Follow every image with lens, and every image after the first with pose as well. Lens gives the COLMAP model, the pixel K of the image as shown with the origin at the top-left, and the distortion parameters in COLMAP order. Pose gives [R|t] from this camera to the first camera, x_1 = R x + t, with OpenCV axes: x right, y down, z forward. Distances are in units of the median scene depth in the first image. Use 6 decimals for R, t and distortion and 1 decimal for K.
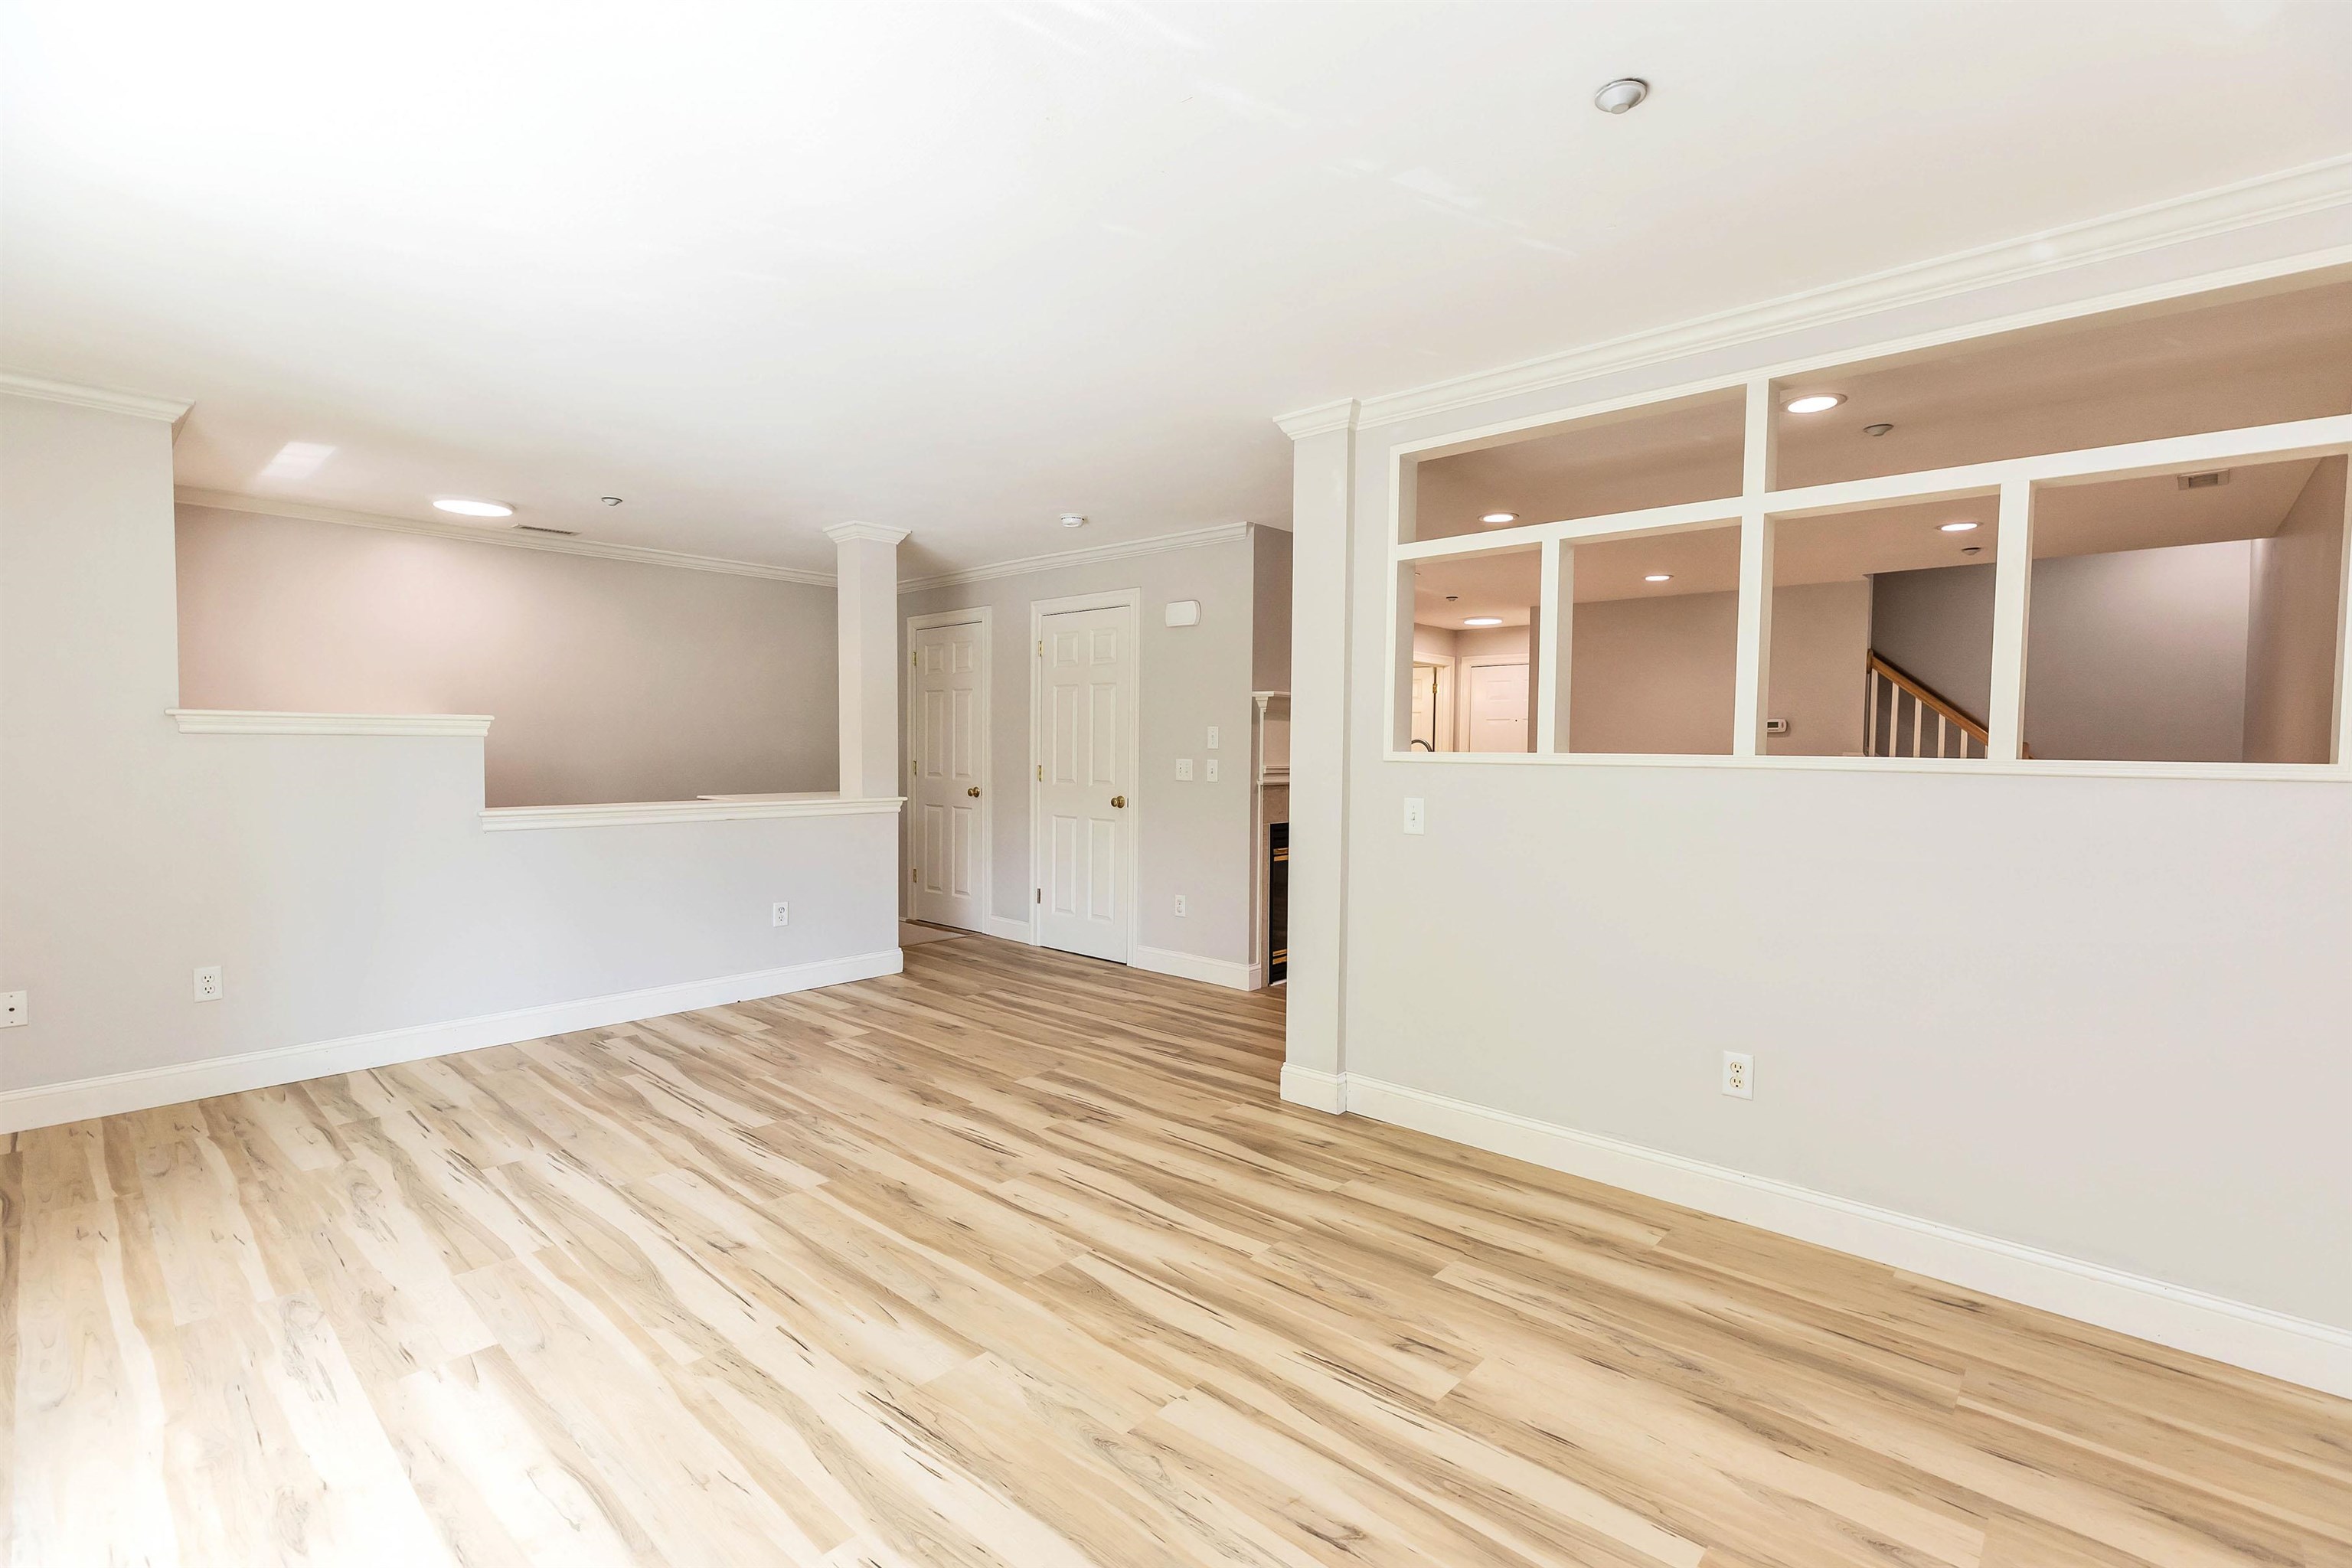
lens RADIAL K [[1075.5, 0, 1176.0], [0, 1075.5, 784.0], [0, 0, 1]] dist [0.001991, -0.000691]
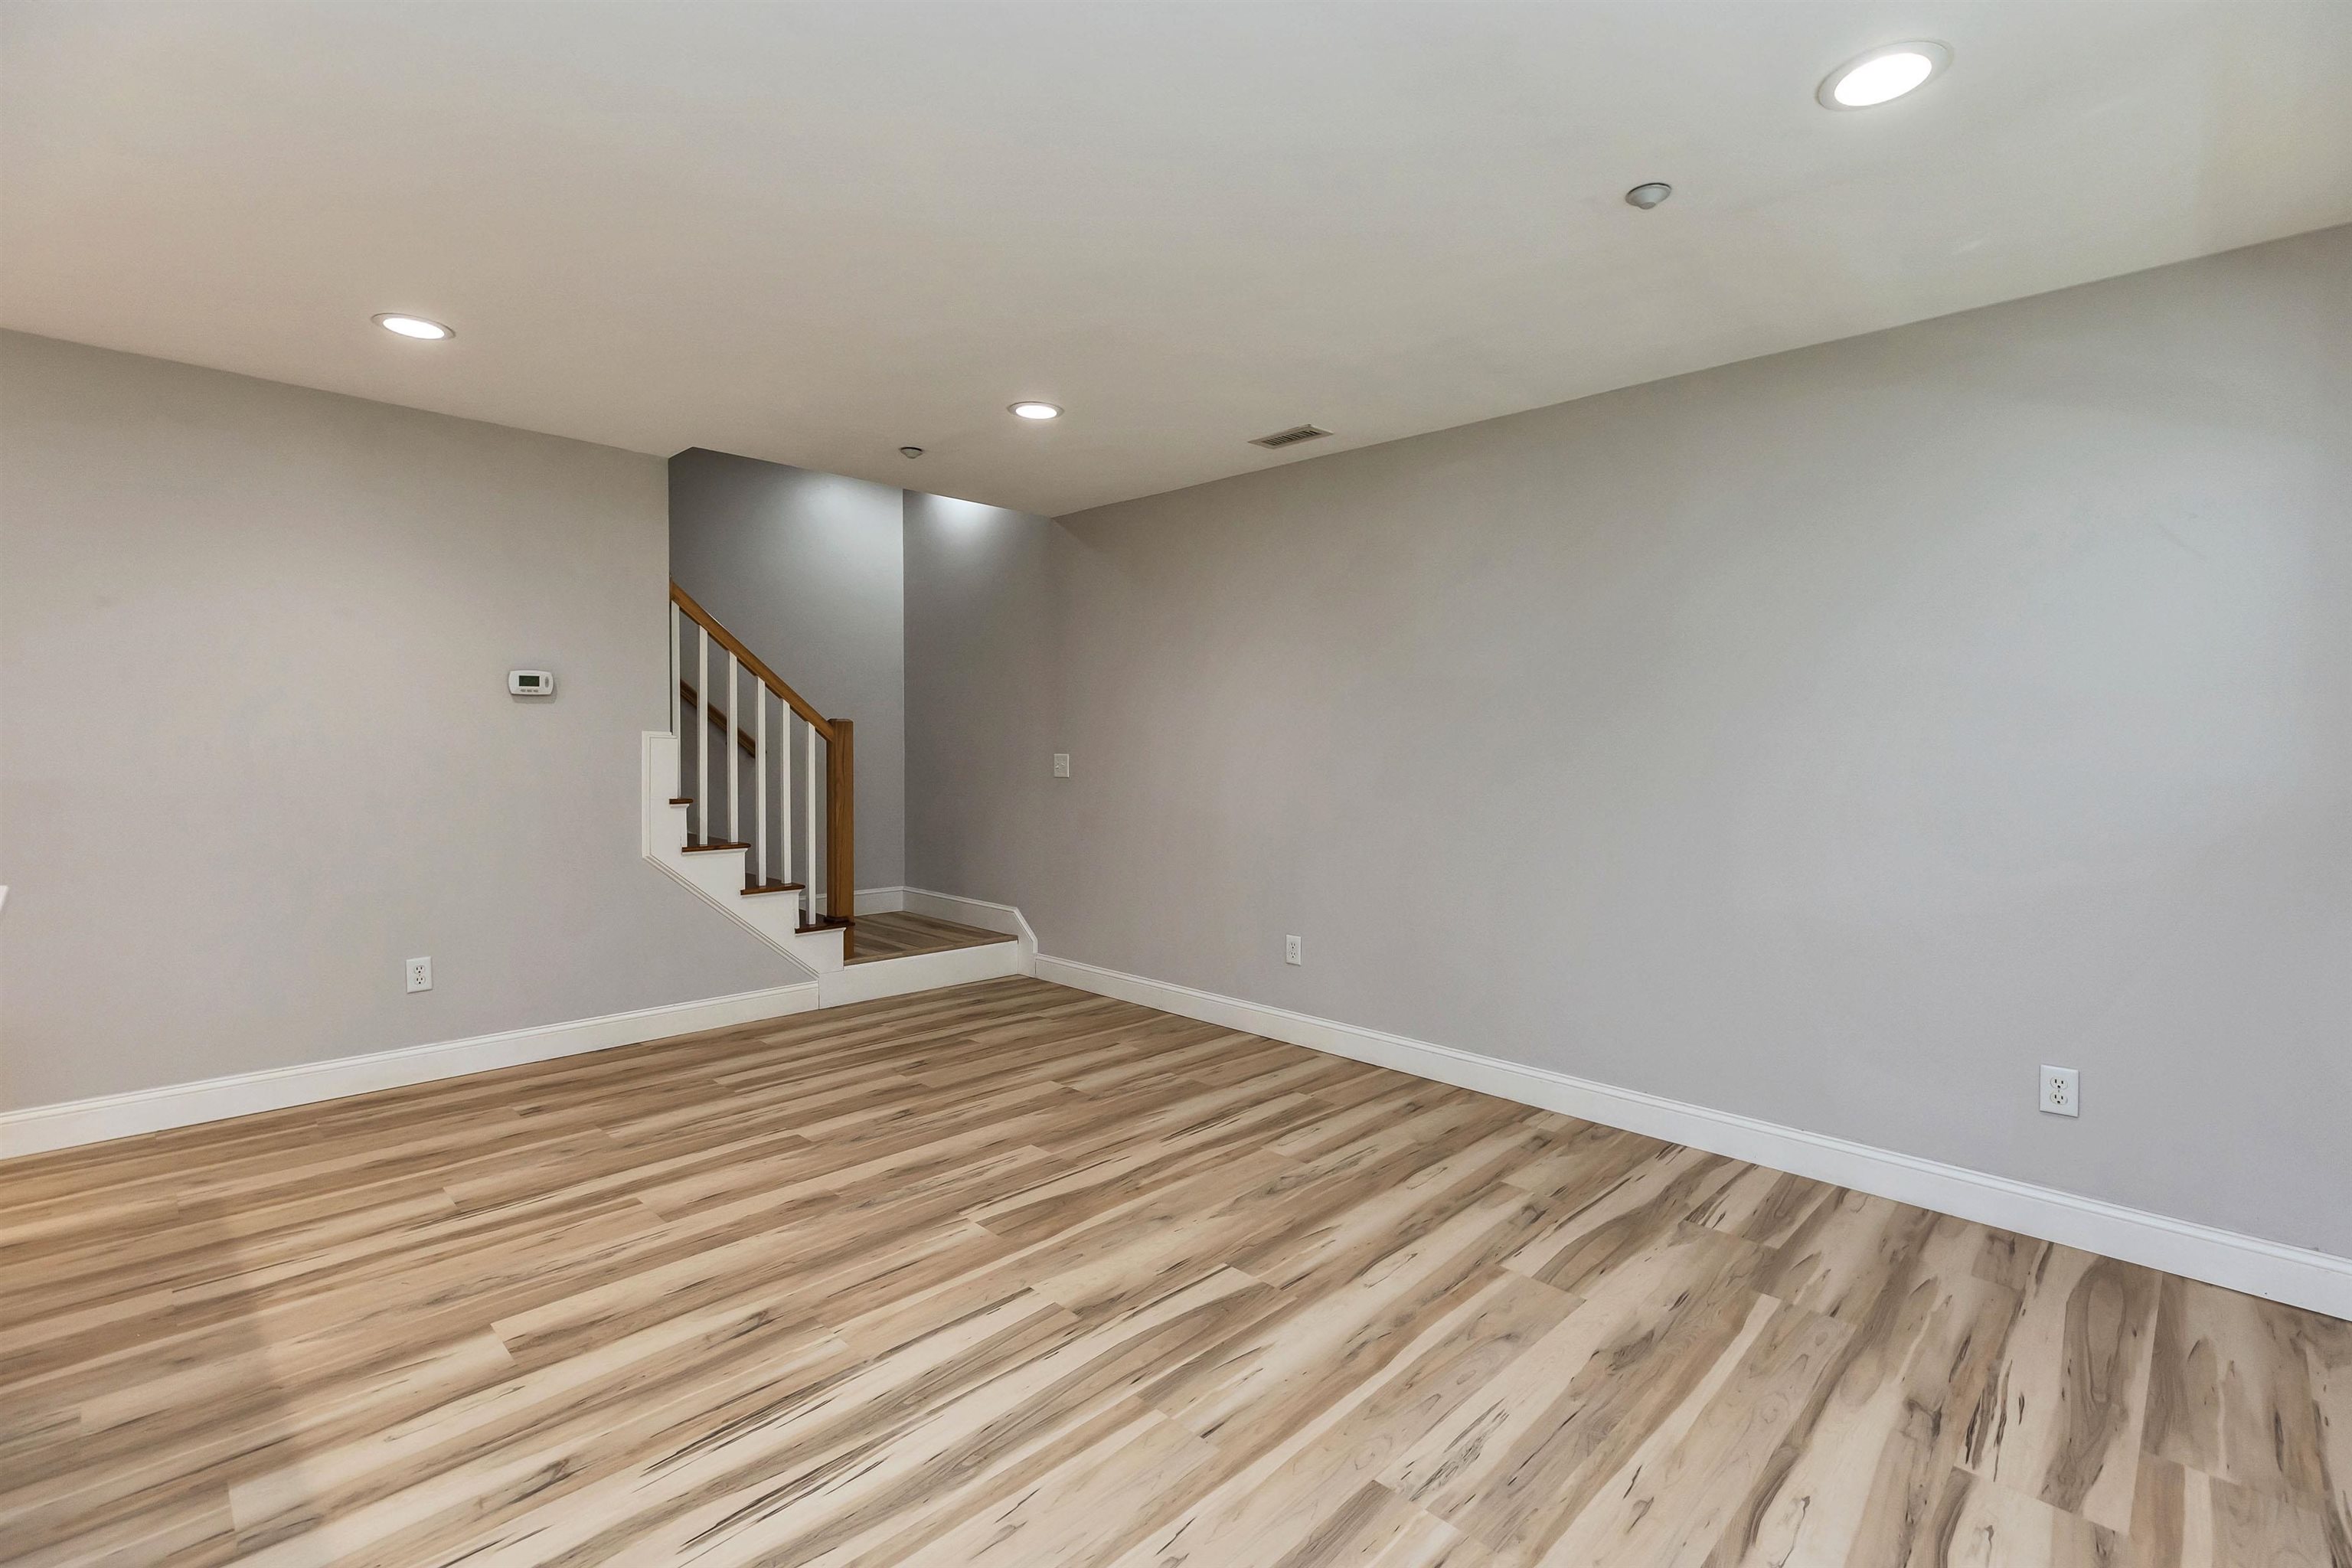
lens RADIAL K [[1061.5, 0, 1171.8], [0, 1061.5, 776.6], [0, 0, 1]] dist [0.002156, -0.000668]
pose [[0.034641, -0.042221, 0.998508, 0.034526], [0.024774, 0.998836, 0.041376, -0.033514], [-0.999093, 0.023304, 0.035646, 1.075529]]
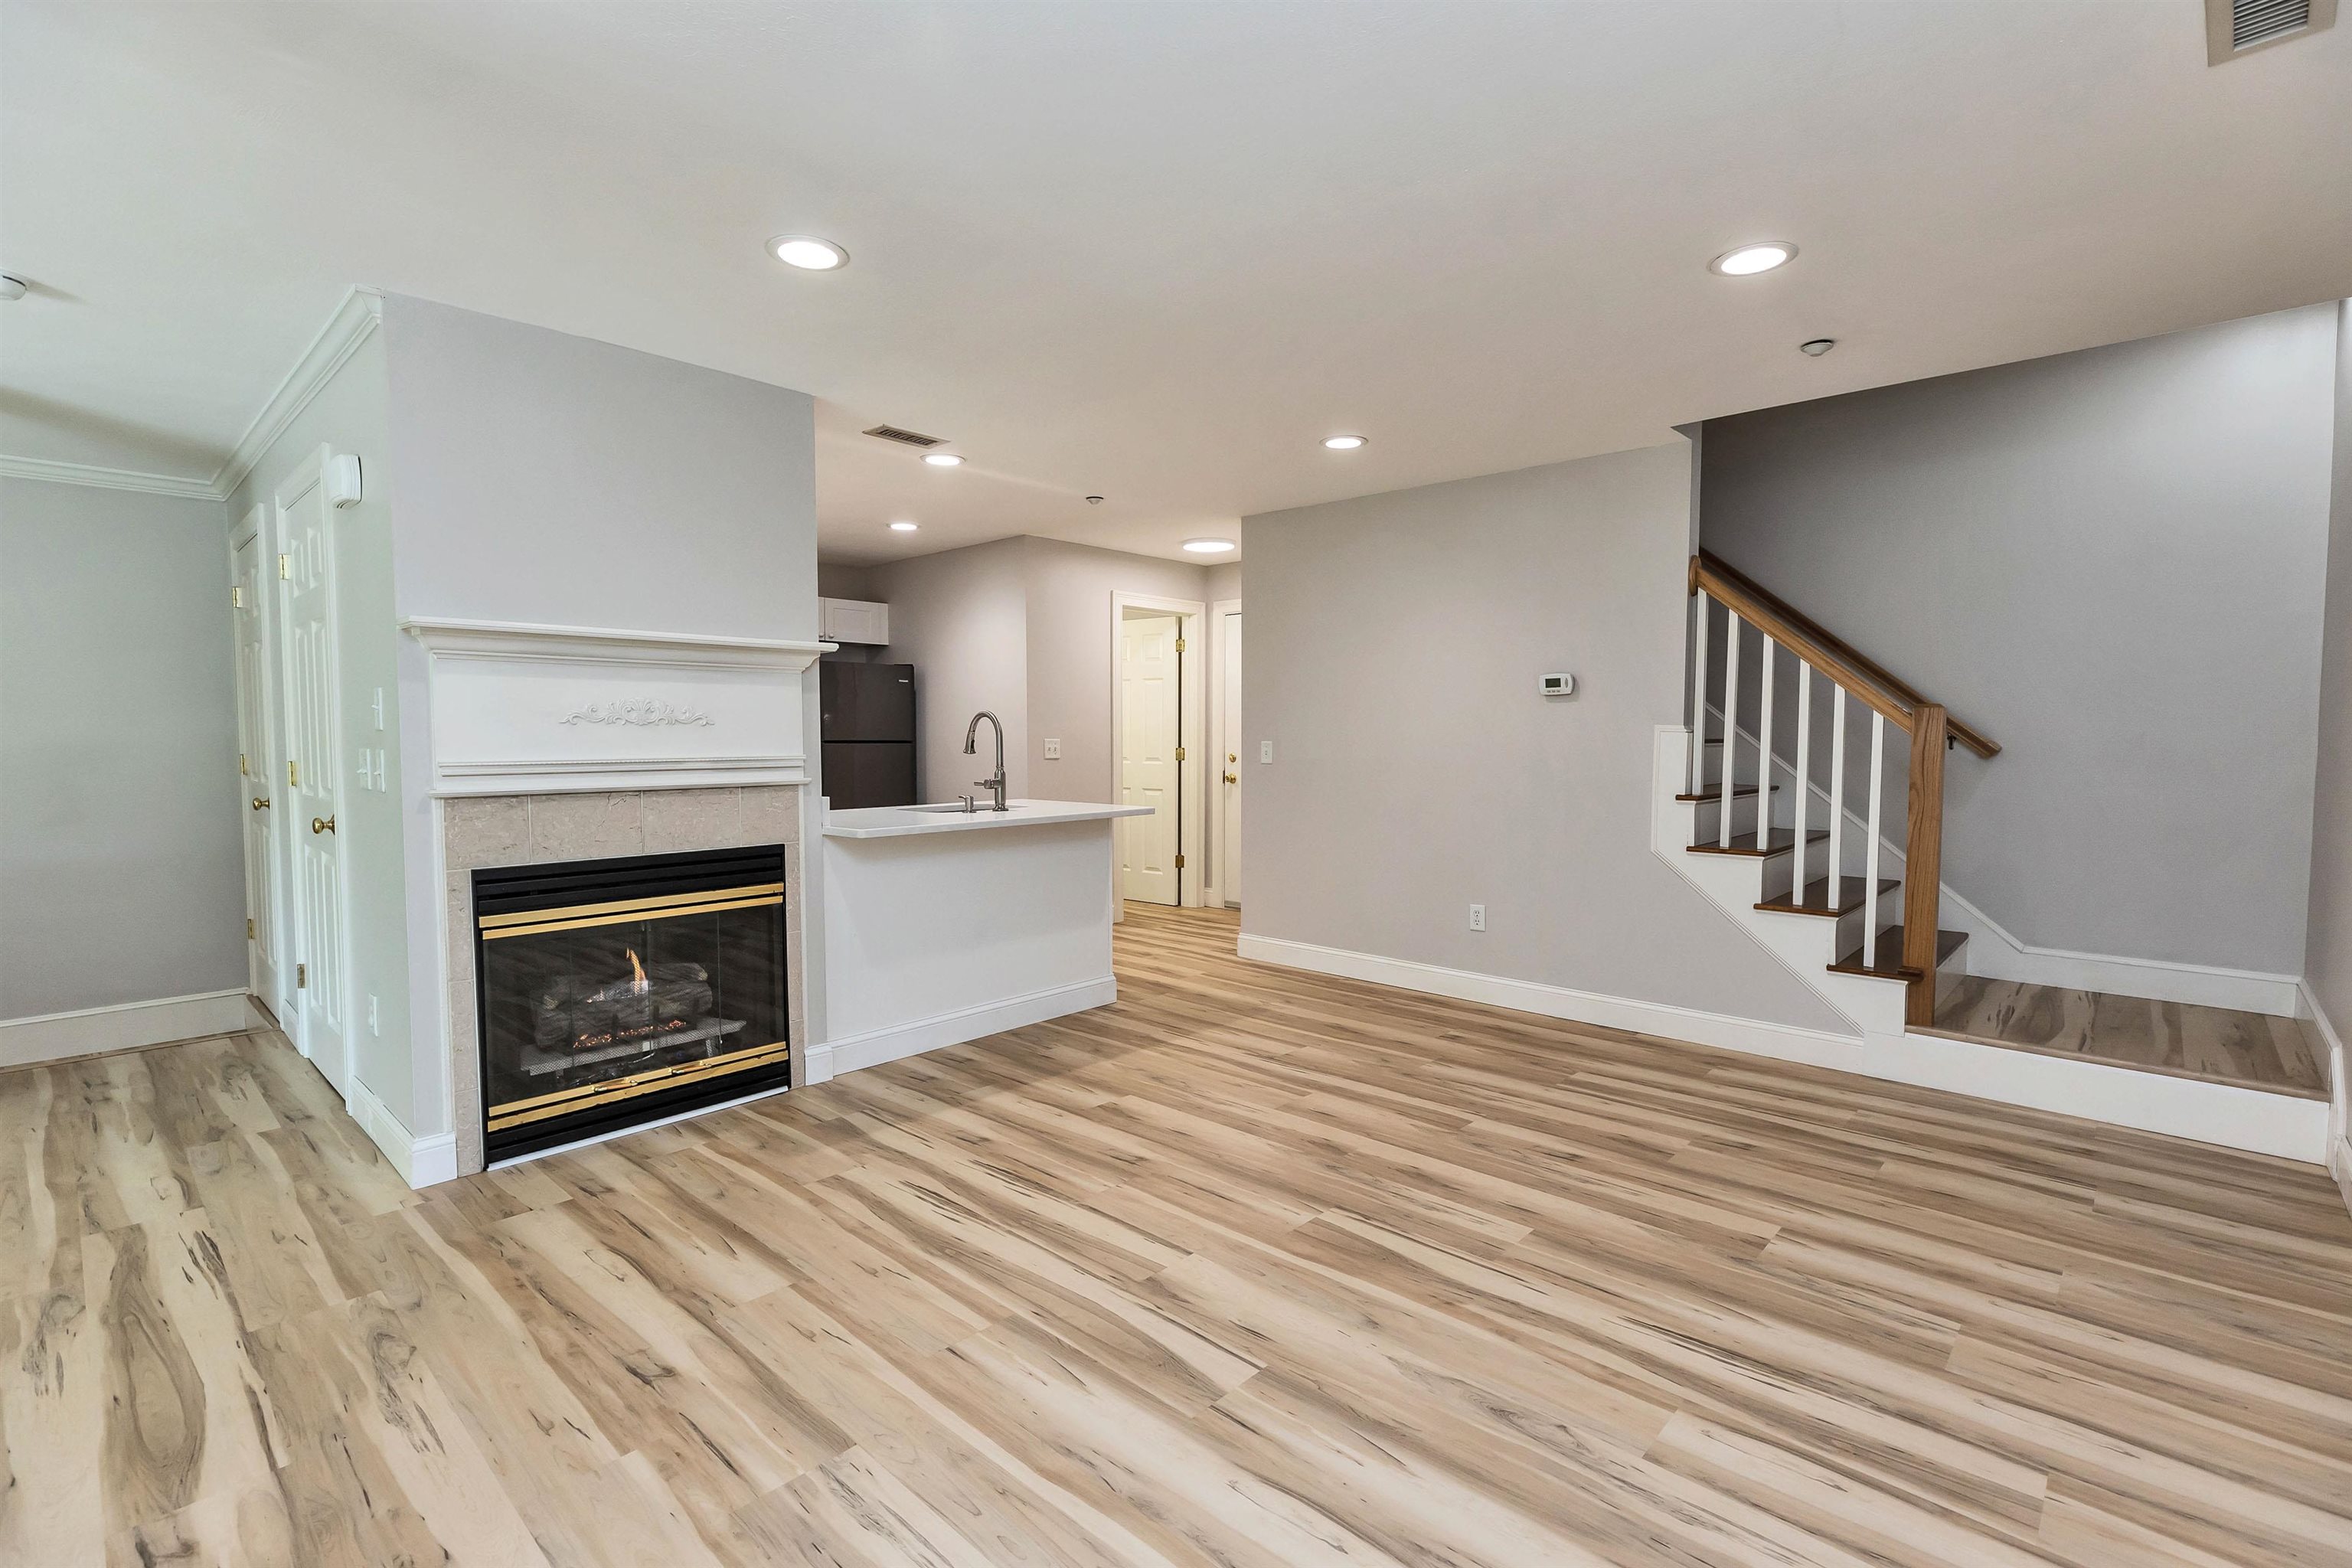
lens RADIAL K [[1075.5, 0, 1176.0], [0, 1075.5, 784.0], [0, 0, 1]] dist [0.001991, -0.000691]
pose [[0.999897, -0.008885, -0.011253, 0.560472], [0.009061, 0.999836, 0.015658, -0.012423], [0.011112, -0.015758, 0.999814, 0.603709]]
